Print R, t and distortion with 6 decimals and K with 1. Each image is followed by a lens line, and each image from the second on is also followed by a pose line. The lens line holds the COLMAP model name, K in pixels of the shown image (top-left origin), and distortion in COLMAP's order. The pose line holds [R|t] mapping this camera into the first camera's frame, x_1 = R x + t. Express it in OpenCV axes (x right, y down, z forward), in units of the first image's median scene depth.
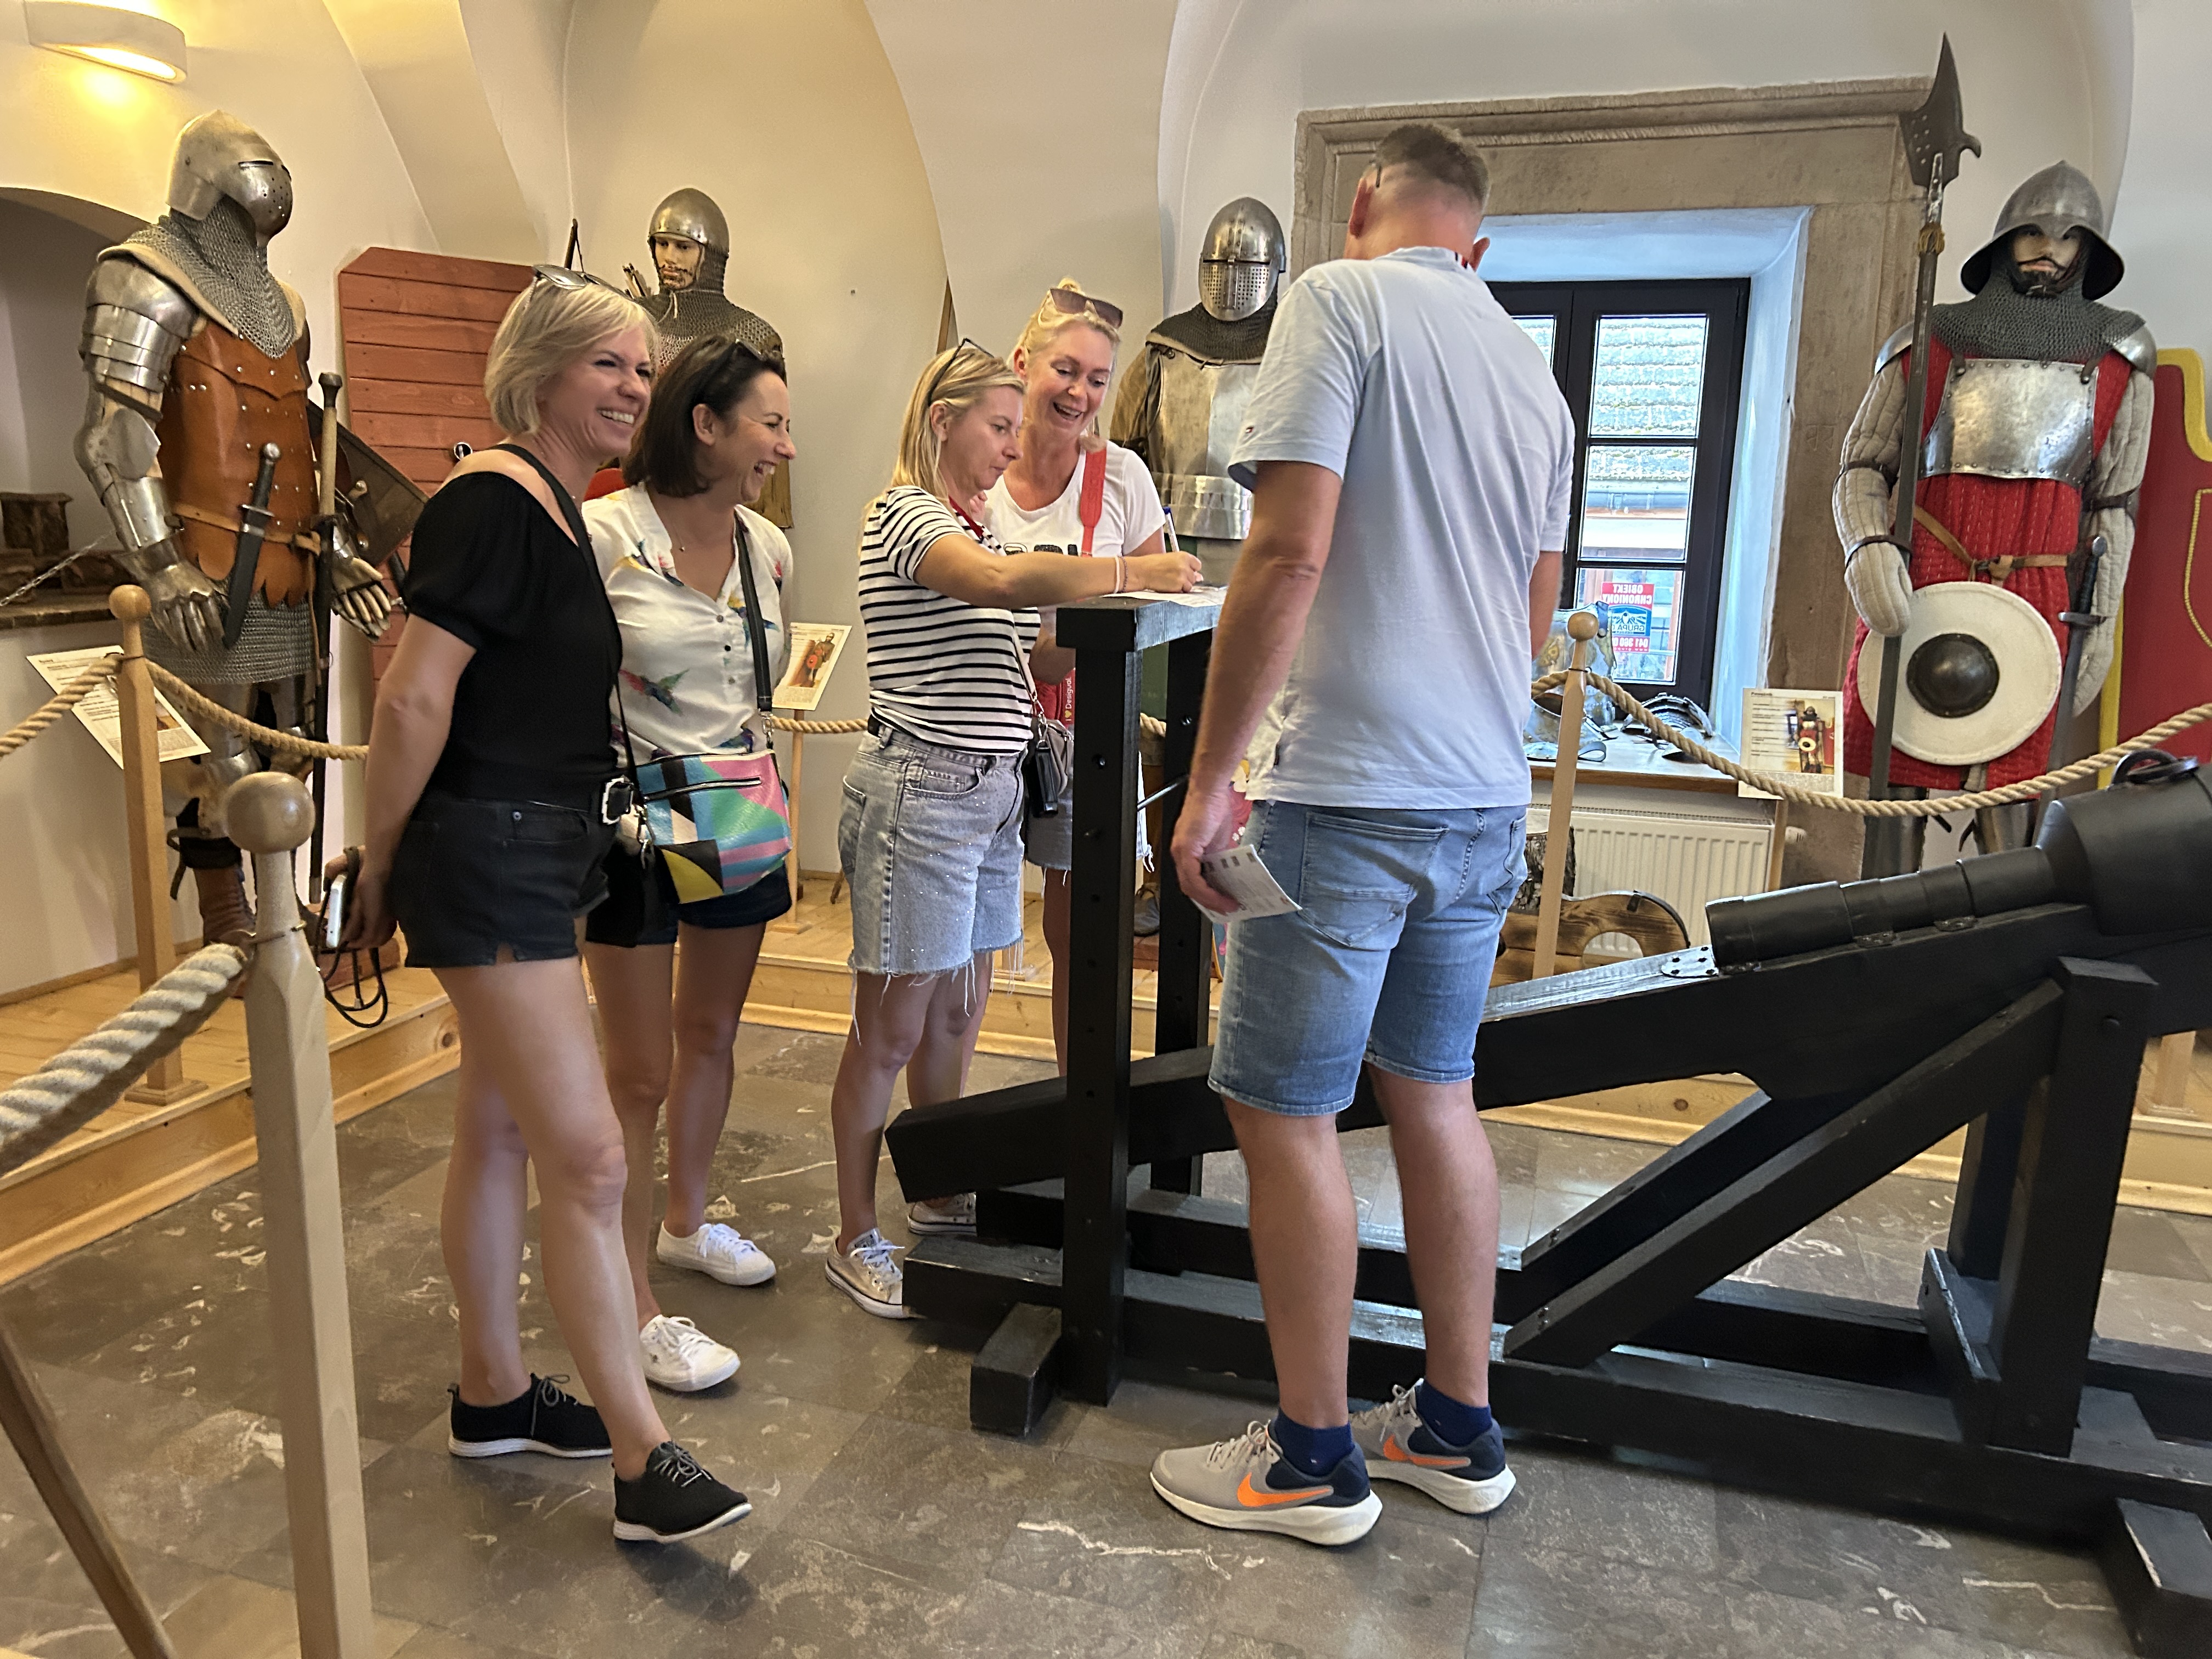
lens RADIAL K [[1657.7, 0, 1109.5], [0, 1657.7, 845.7], [0, 0, 1]] dist [0.056647, -0.063046]
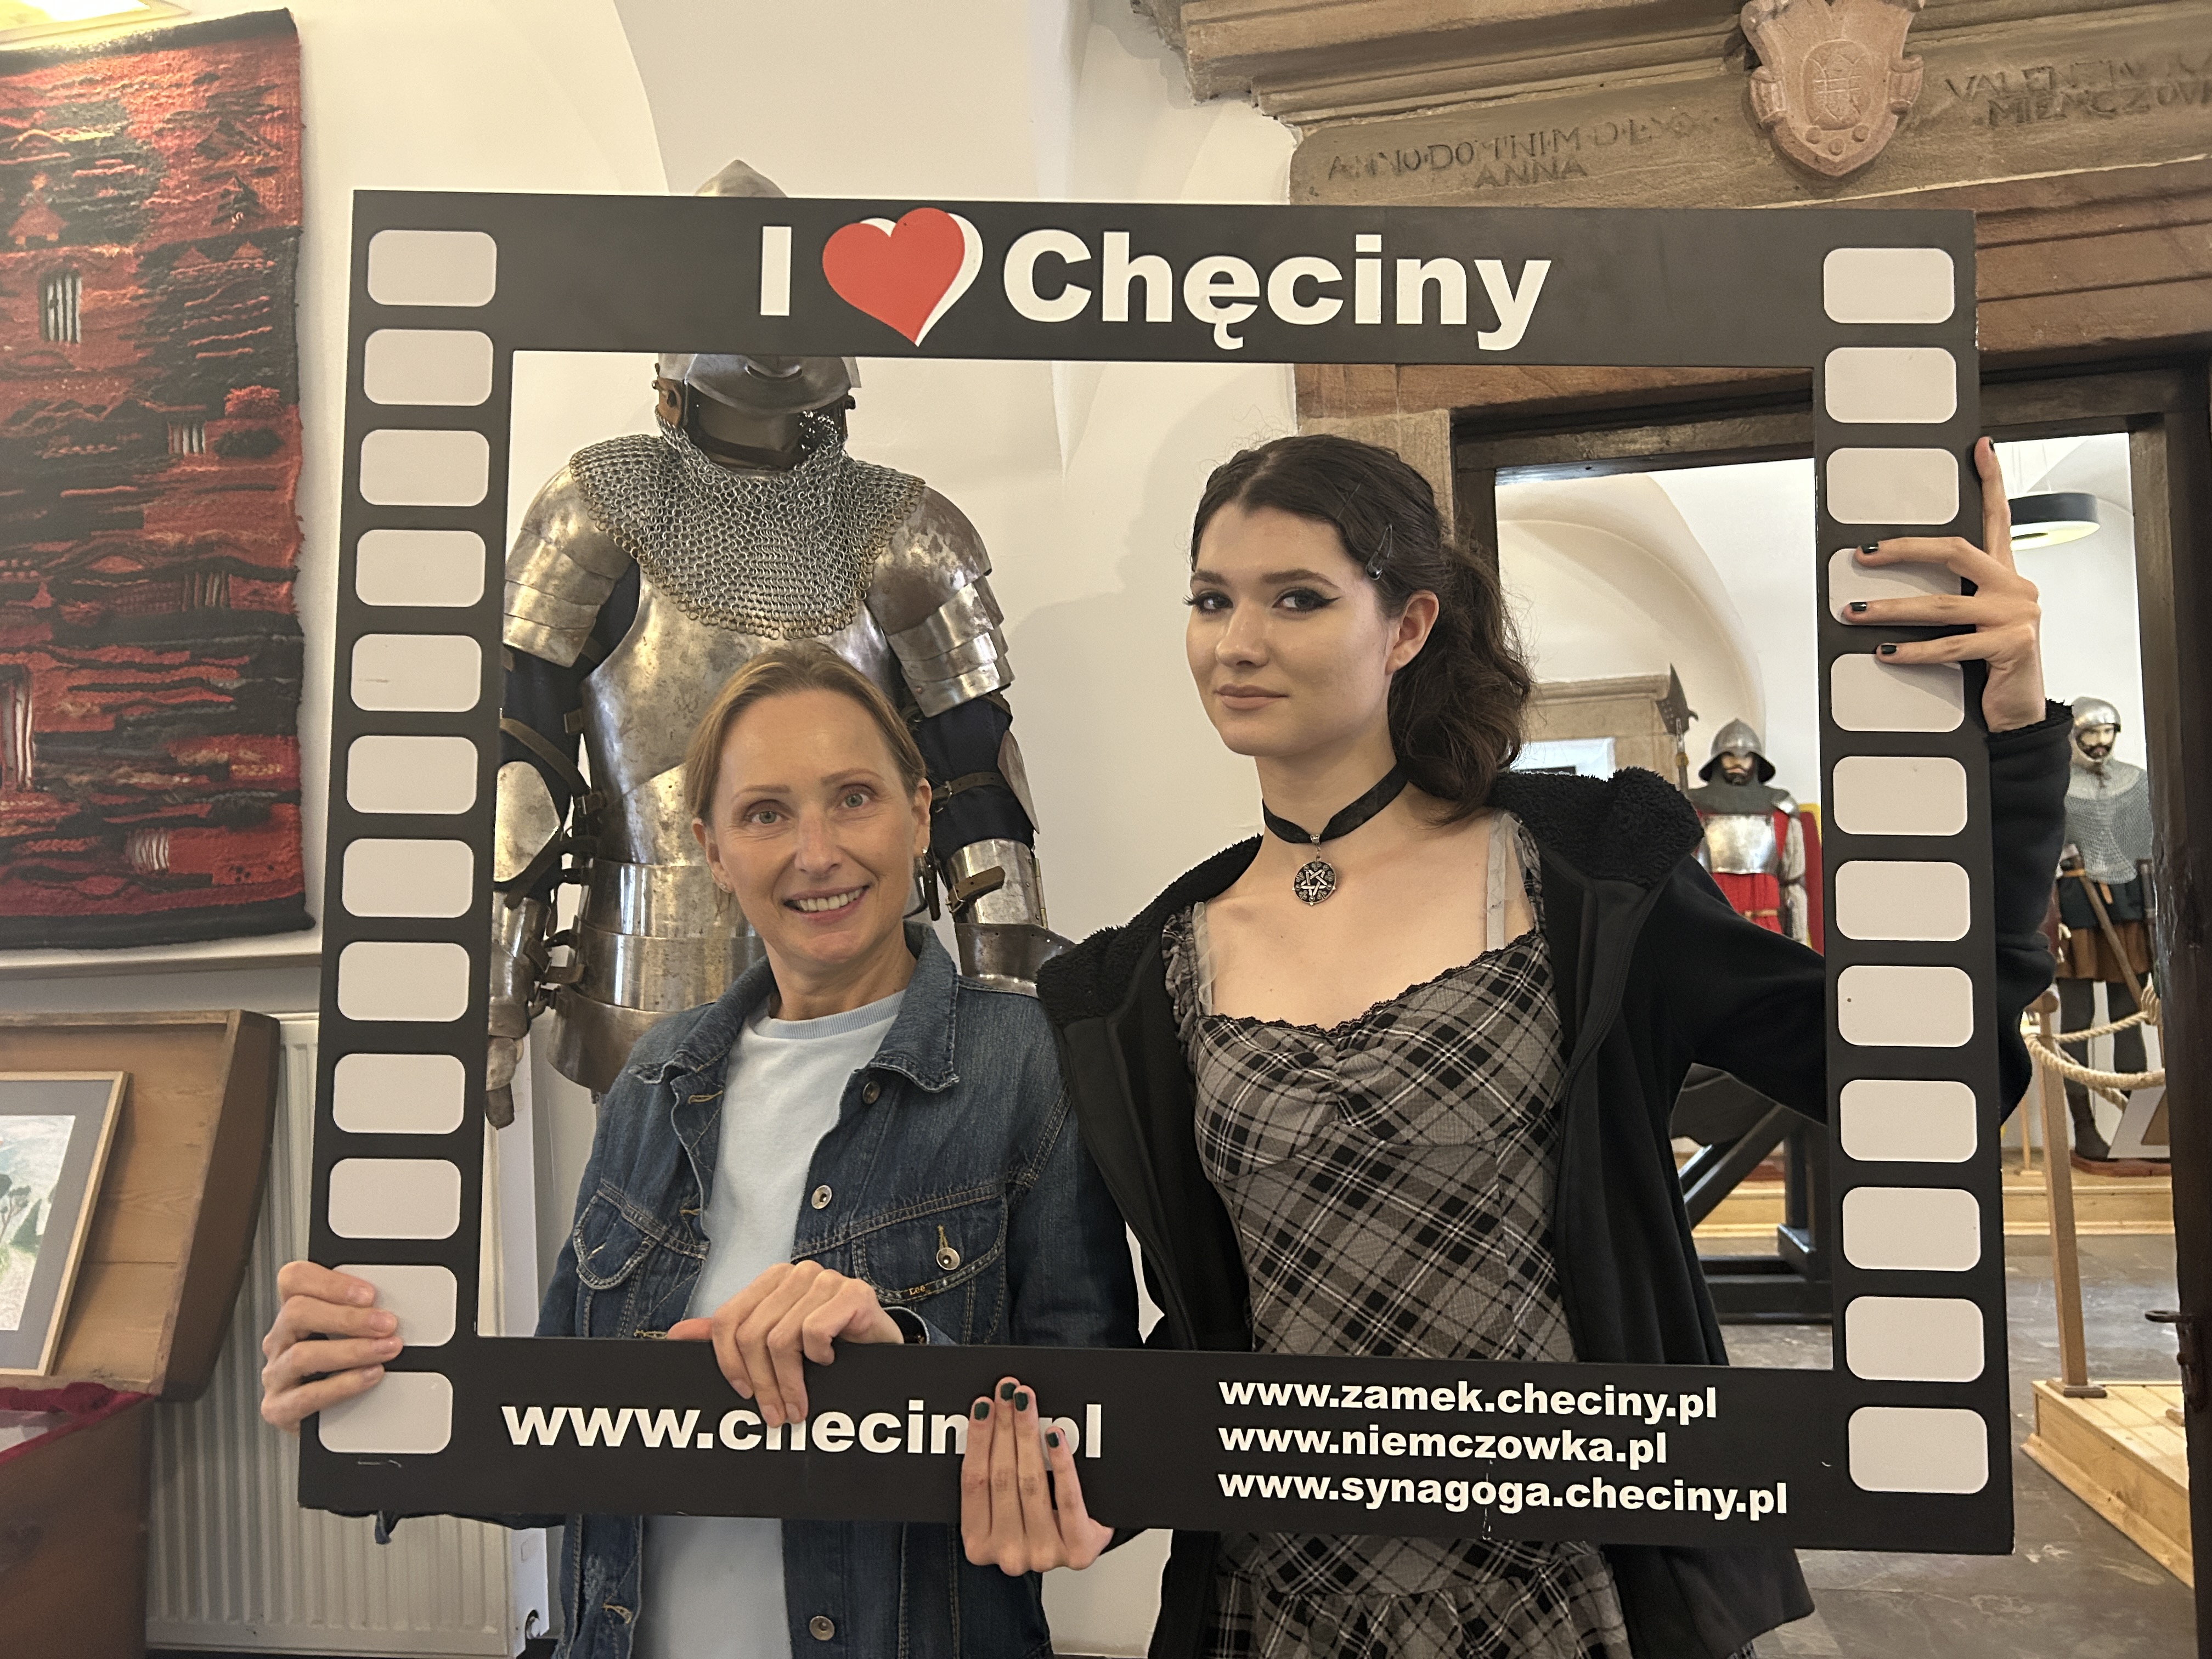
lens RADIAL K [[1671.4, 0, 1106.0], [0, 1671.4, 829.5], [0, 0, 1]] dist [0.055705, -0.062265]
pose [[0.988702, -0.061599, 0.136656, -0.416014], [0.093857, 0.965232, -0.243964, 0.127814], [-0.116877, 0.254034, 0.960108, -0.731009]]
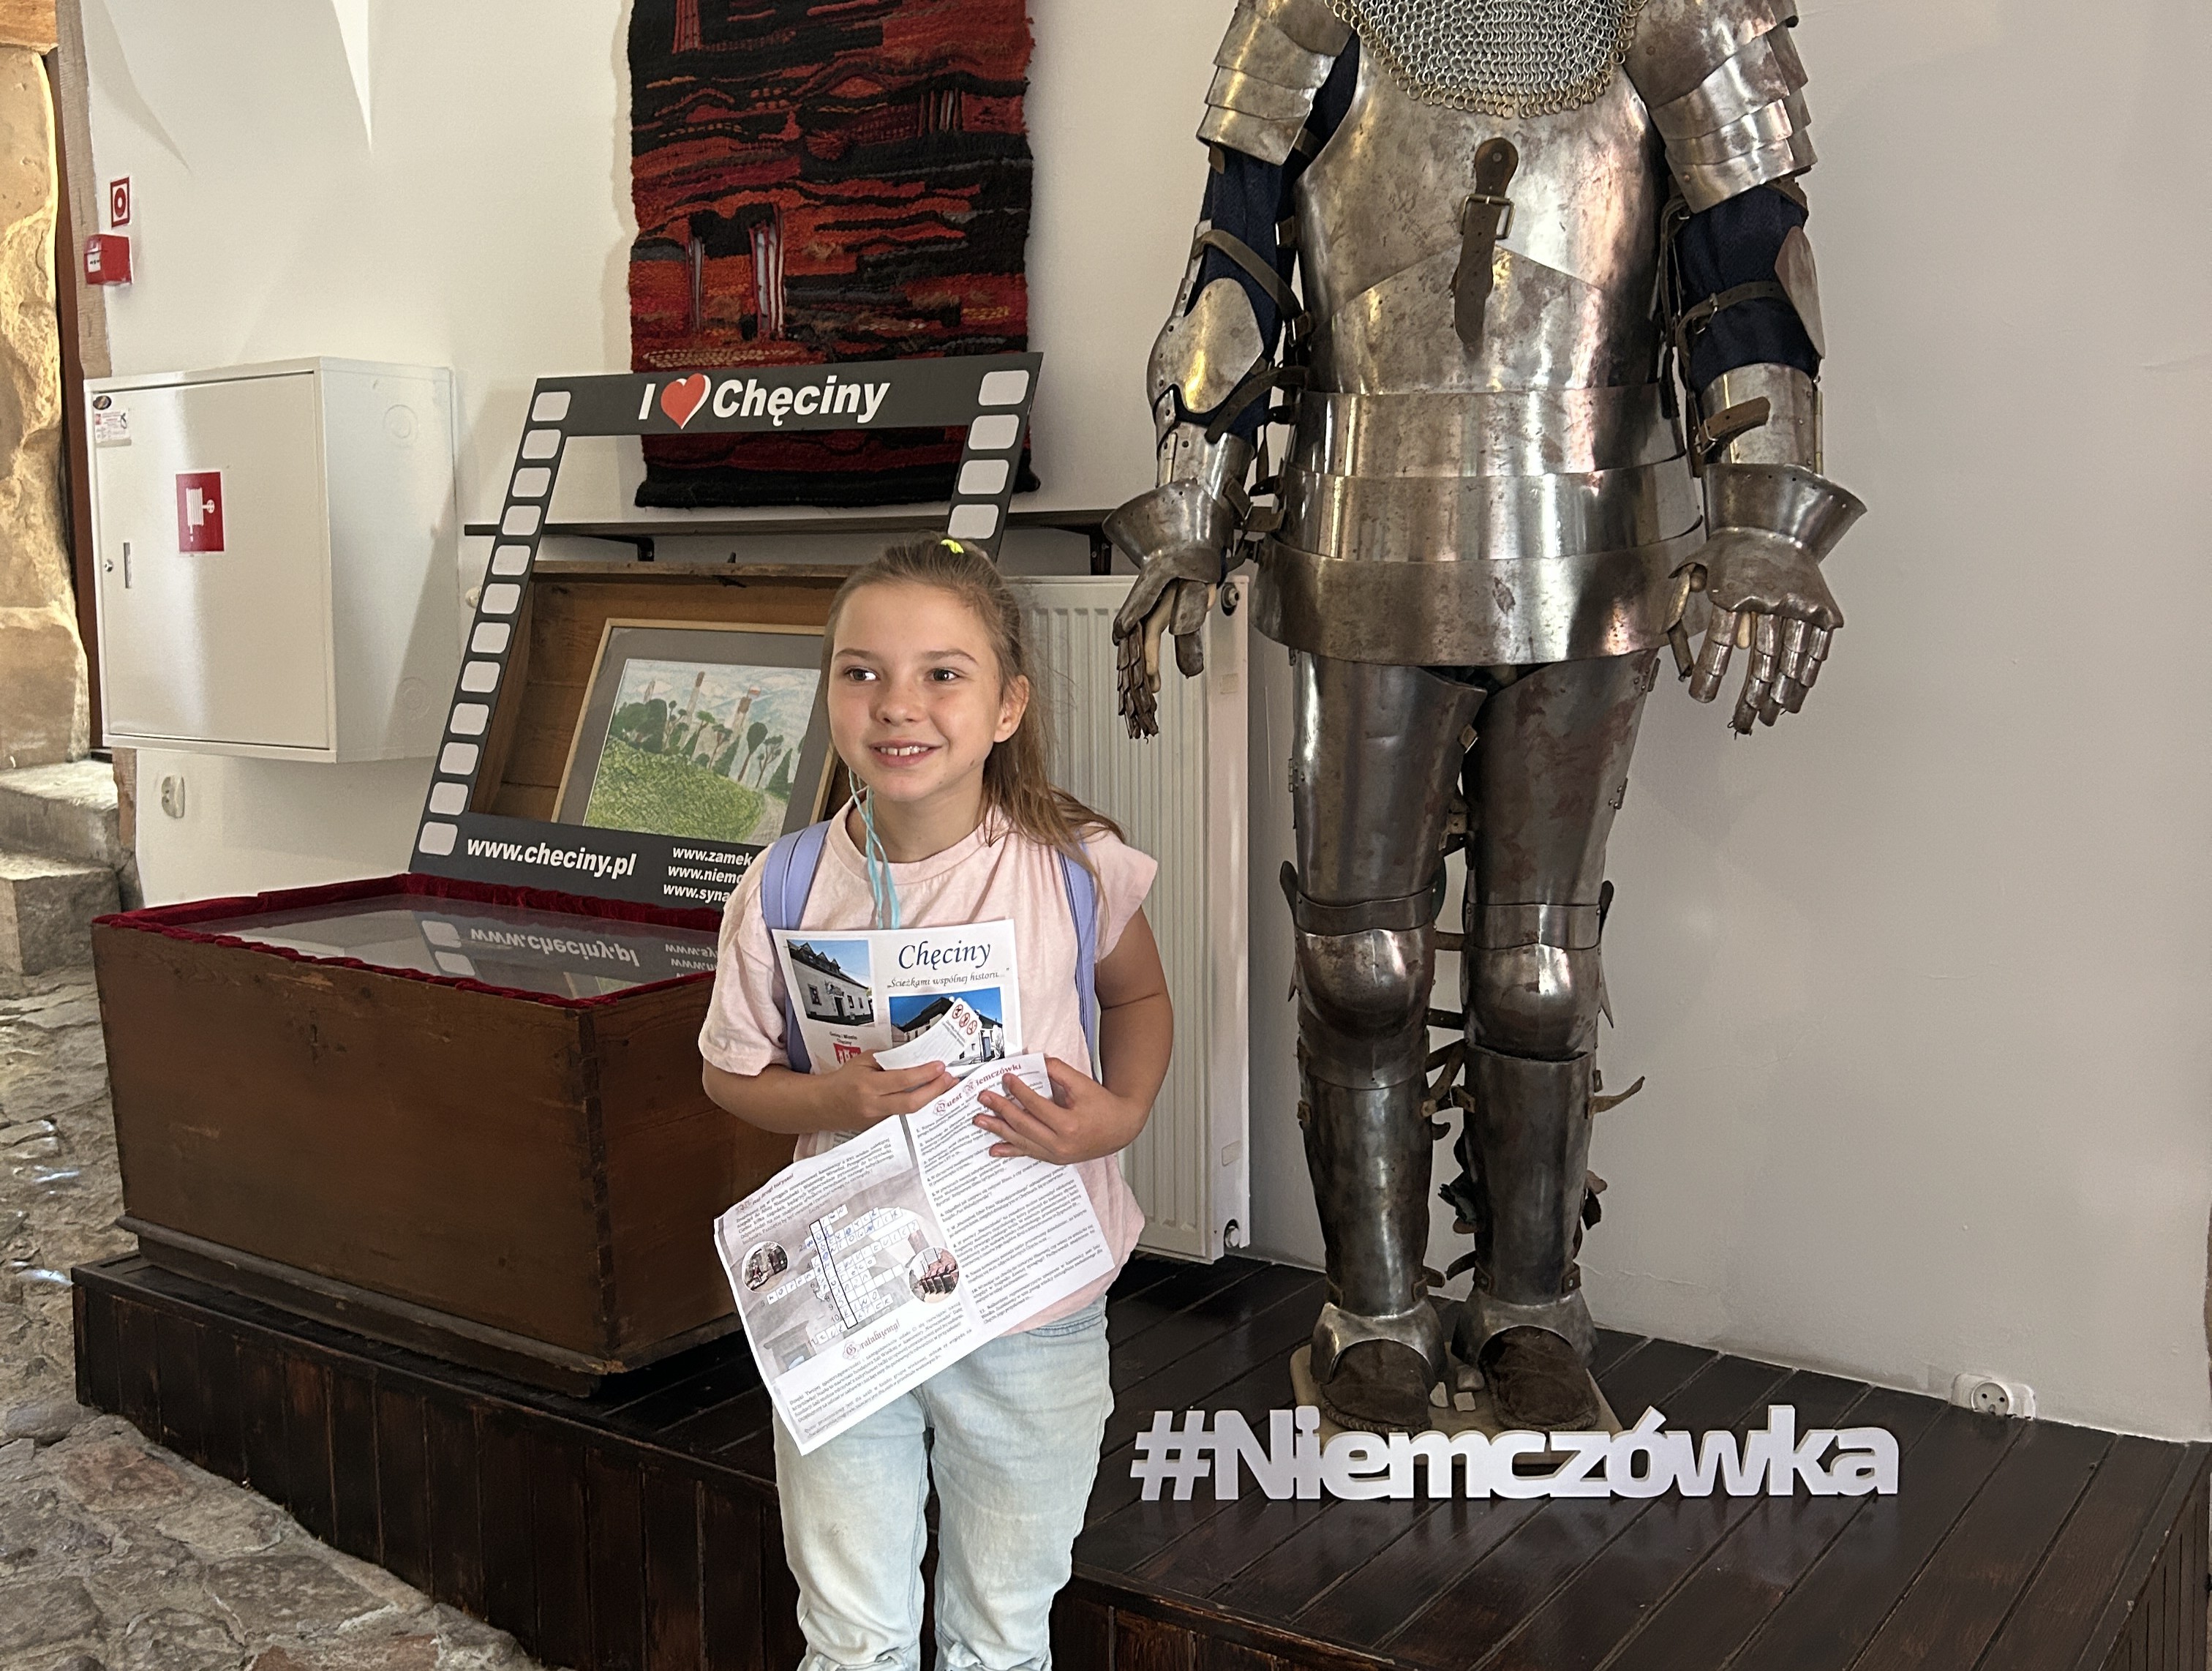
lens RADIAL K [[2205.5, 0, 1106.0], [0, 2205.5, 835.5], [0, 0, 1]] dist [0.089178, -0.171454]
pose [[0.954959, 0.006876, -0.296659, -0.374072], [-0.037117, 0.994648, -0.096428, 0.174742], [0.294408, 0.103096, 0.950103, -0.790803]]
